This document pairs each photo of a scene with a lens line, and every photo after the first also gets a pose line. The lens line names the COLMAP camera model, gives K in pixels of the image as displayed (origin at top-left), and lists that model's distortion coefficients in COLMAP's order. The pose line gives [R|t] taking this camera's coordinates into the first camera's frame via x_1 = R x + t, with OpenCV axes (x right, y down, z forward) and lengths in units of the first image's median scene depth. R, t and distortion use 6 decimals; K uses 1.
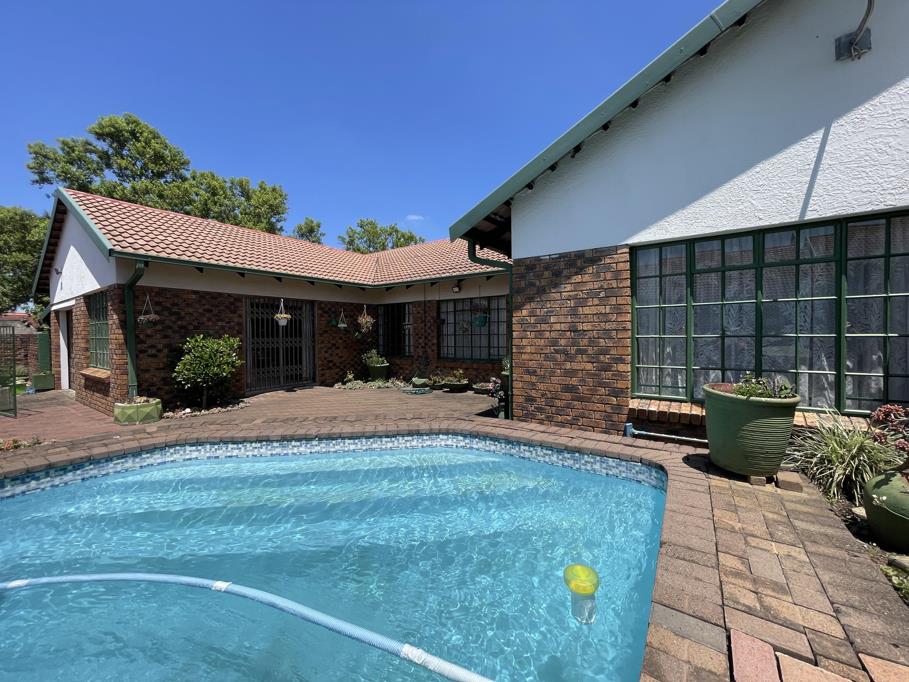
lens RADIAL K [[366.2, 0, 451.9], [0, 366.2, 340.2], [0, 0, 1]] dist [-0.003063, -0.000123]
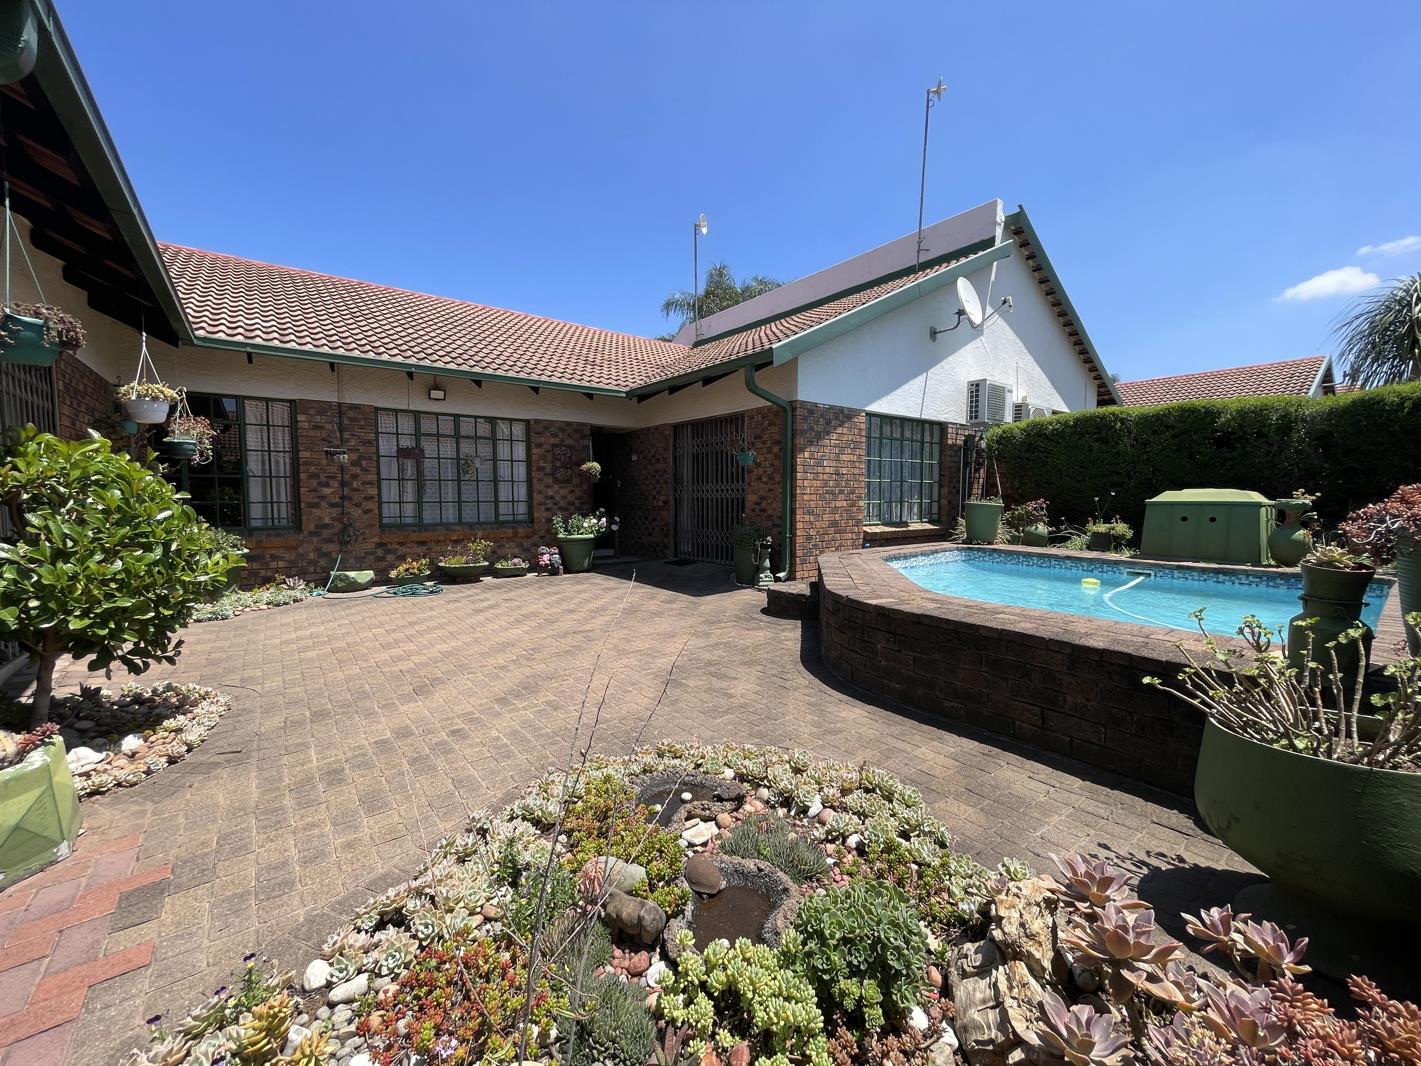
lens RADIAL K [[572.5, 0, 711.5], [0, 572.5, 531.3], [0, 0, 1]] dist [-0.003063, -0.000123]
pose [[0.270801, -0.050573, 0.961306, -0.711804], [0.016969, 0.998715, 0.047761, 0.028920], [-0.962486, 0.003378, 0.271311, 0.408118]]
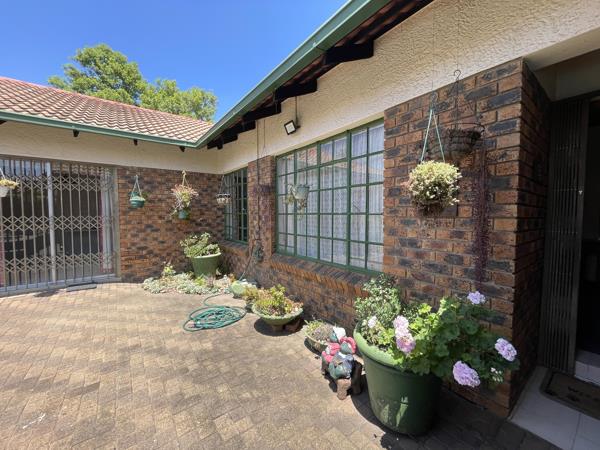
lens RADIAL K [[241.7, 0, 300.2], [0, 241.7, 224.5], [0, 0, 1]] dist [-0.003063, -0.000123]
pose [[0.954288, 0.020241, -0.298204, 0.135482], [-0.012586, 0.999541, 0.027567, -0.009152], [0.298625, -0.022553, 0.954104, 0.694190]]
